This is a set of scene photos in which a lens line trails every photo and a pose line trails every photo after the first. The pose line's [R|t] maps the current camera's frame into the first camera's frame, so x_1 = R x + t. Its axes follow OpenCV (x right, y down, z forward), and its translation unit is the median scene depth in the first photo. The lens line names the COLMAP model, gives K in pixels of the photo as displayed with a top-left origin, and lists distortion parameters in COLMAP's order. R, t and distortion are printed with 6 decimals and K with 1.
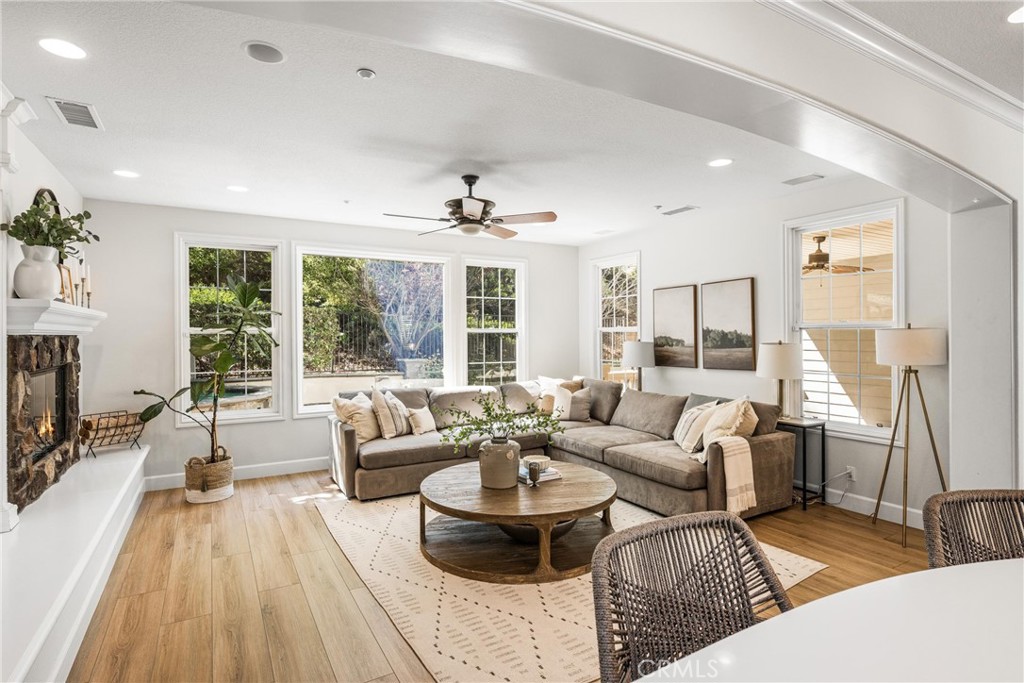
lens RADIAL K [[513.2, 0, 509.1], [0, 513.2, 337.8], [0, 0, 1]] dist [0.015167, -0.000683]
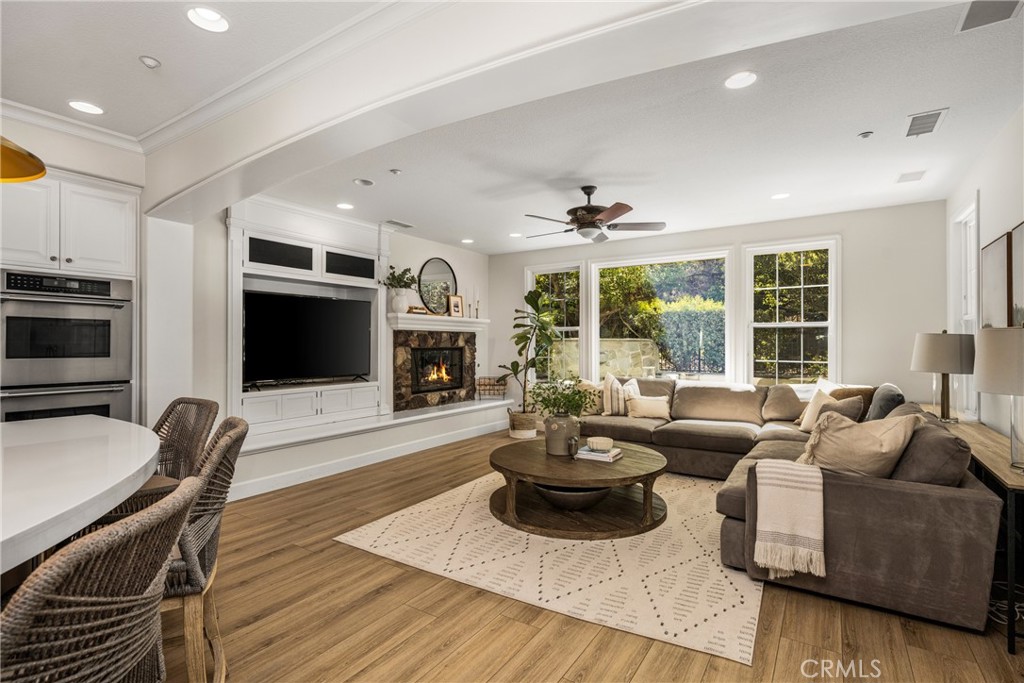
lens RADIAL K [[464.3, 0, 508.8], [0, 464.3, 344.7], [0, 0, 1]] dist [-0.004798, -0.000161]
pose [[0.466565, 0.004582, -0.884475, 0.766247], [-0.004307, 0.999986, 0.002909, 0.035219], [0.884476, 0.002452, 0.466578, 0.365399]]
